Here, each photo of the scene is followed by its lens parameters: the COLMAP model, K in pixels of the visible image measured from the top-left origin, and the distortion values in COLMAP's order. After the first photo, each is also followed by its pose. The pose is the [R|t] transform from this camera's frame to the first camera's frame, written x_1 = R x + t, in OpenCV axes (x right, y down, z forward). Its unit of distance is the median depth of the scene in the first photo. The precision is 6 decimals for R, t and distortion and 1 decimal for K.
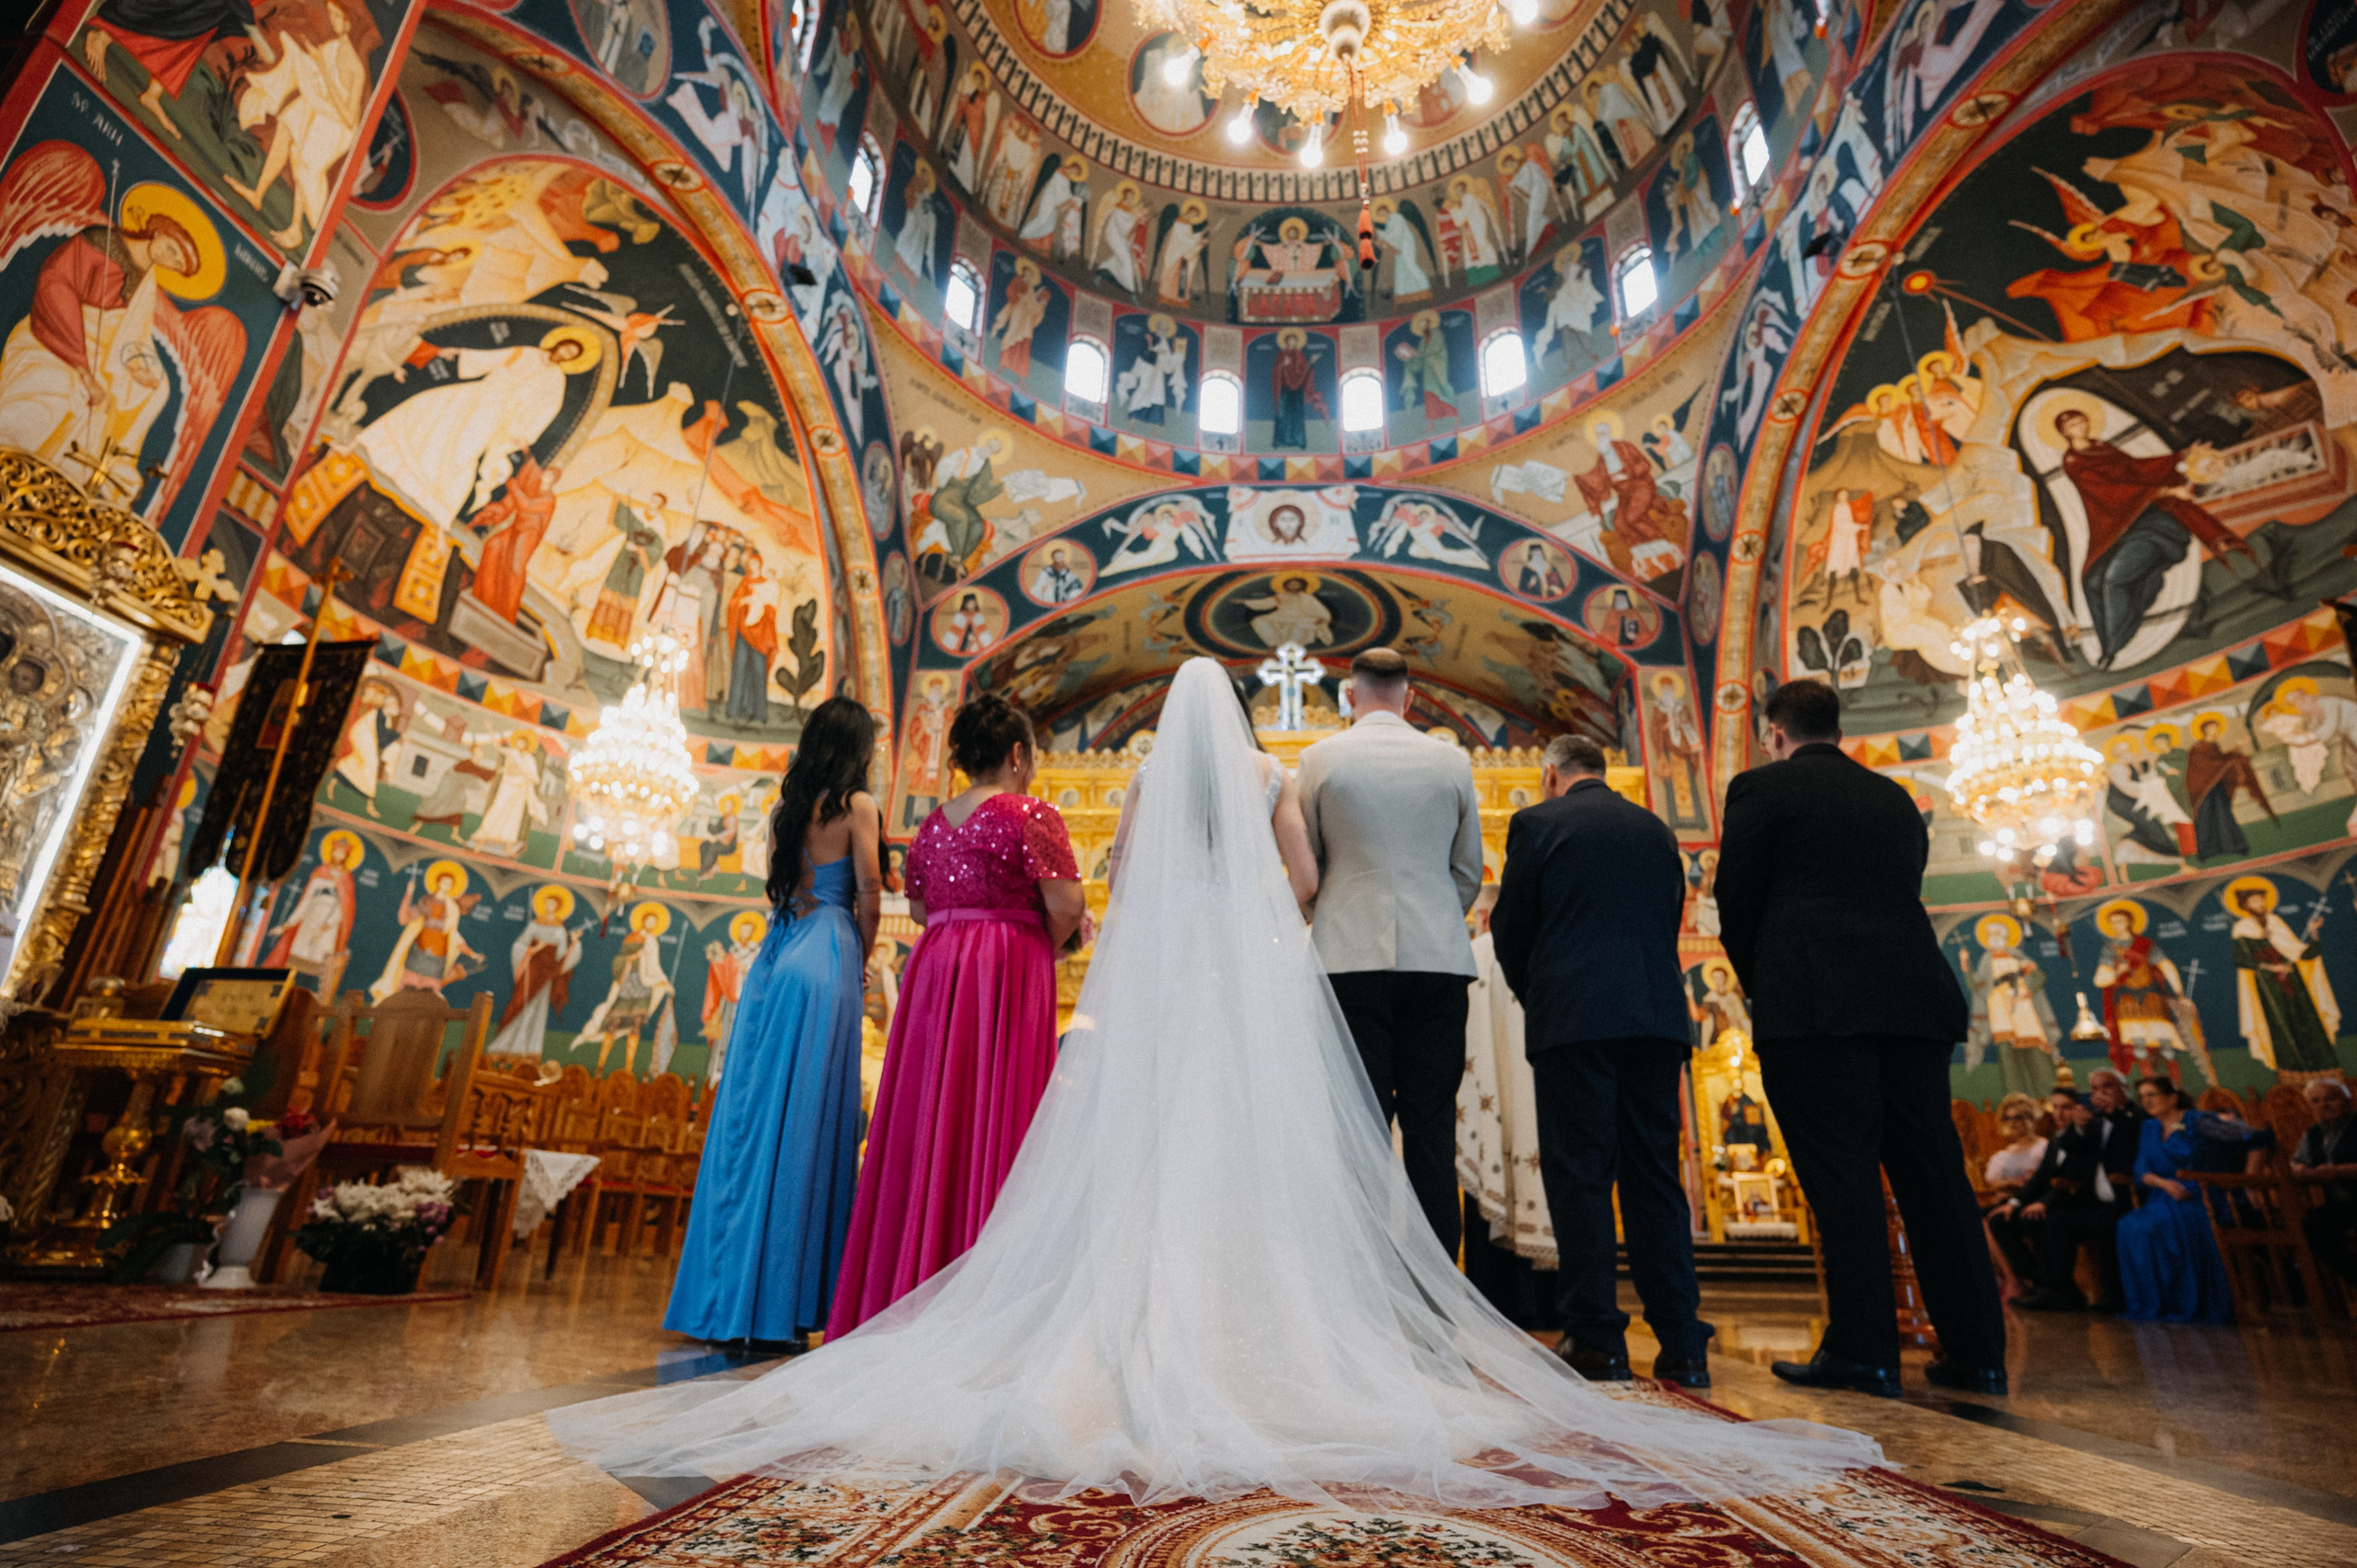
lens RADIAL K [[1073.7, 0, 1178.5], [0, 1073.7, 784.0], [0, 0, 1]] dist [-0.069249, 0.025876]
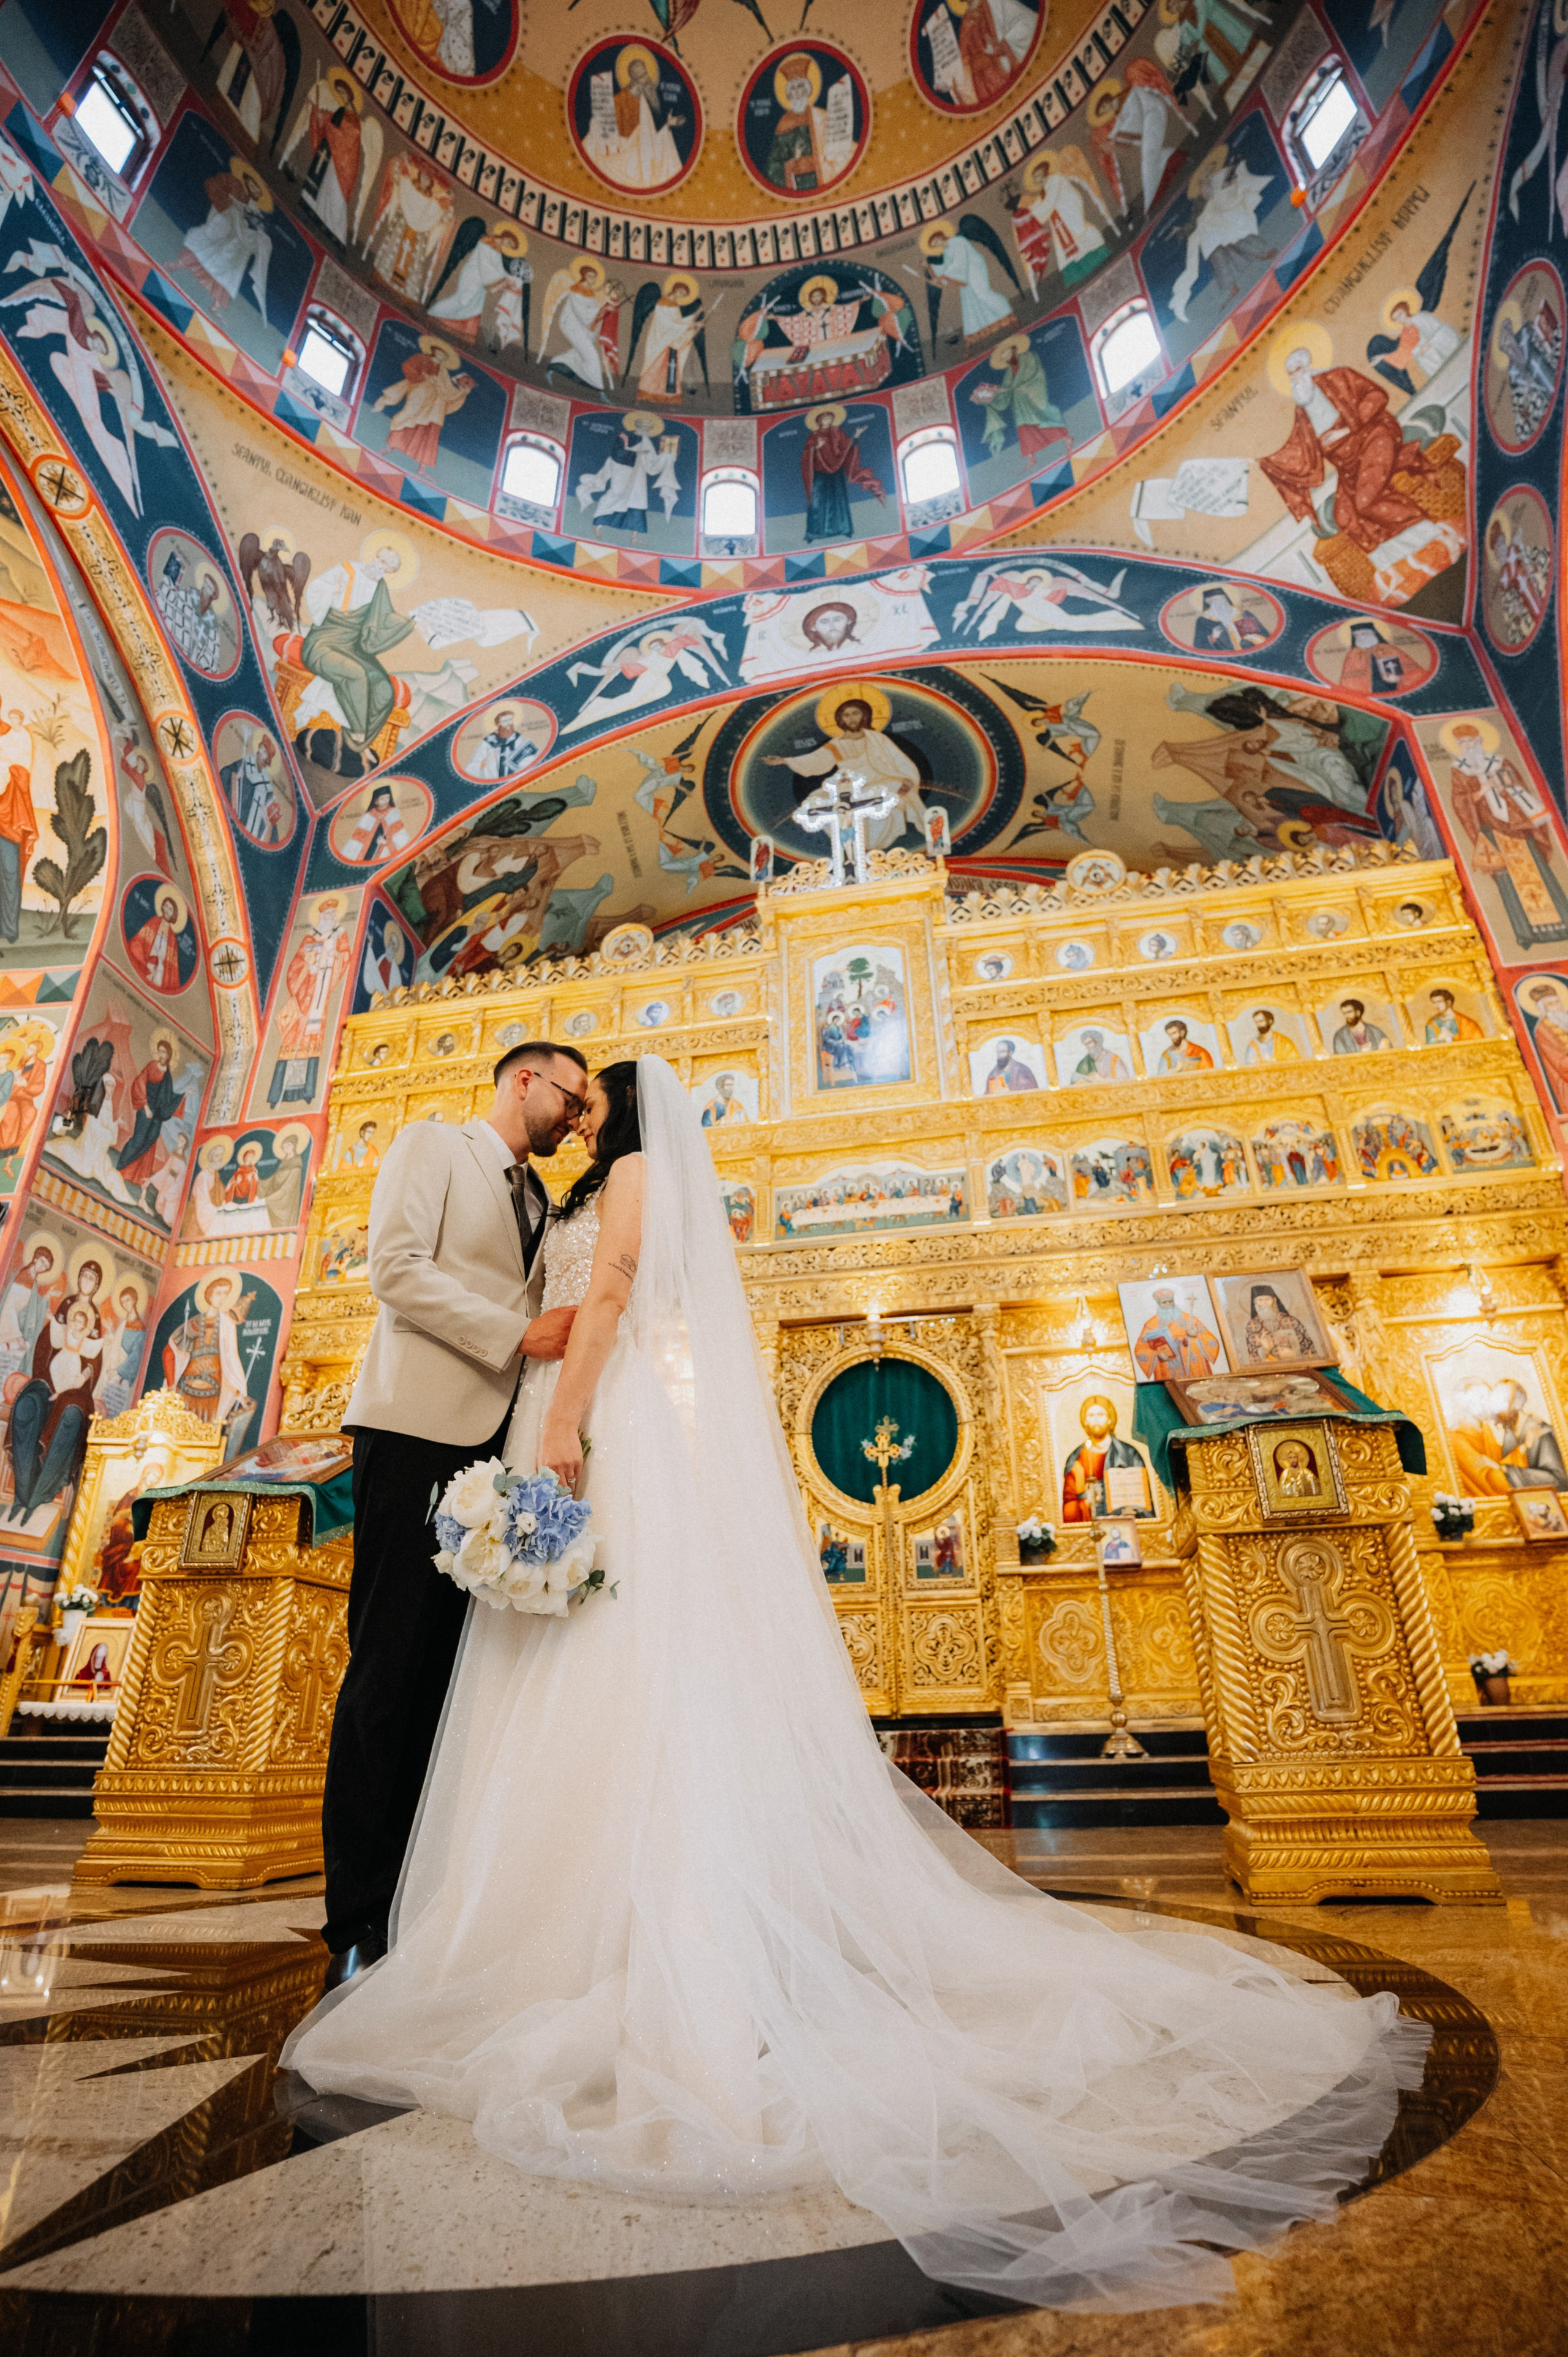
lens RADIAL K [[1073.7, 0, 784.0], [0, 1073.7, 1178.5], [0, 0, 1]] dist [-0.069249, 0.025876]
pose [[0.991507, -0.097451, -0.086119, 0.096178], [0.090783, 0.992794, -0.078222, 0.150289], [0.093121, 0.069740, 0.993209, 0.364250]]
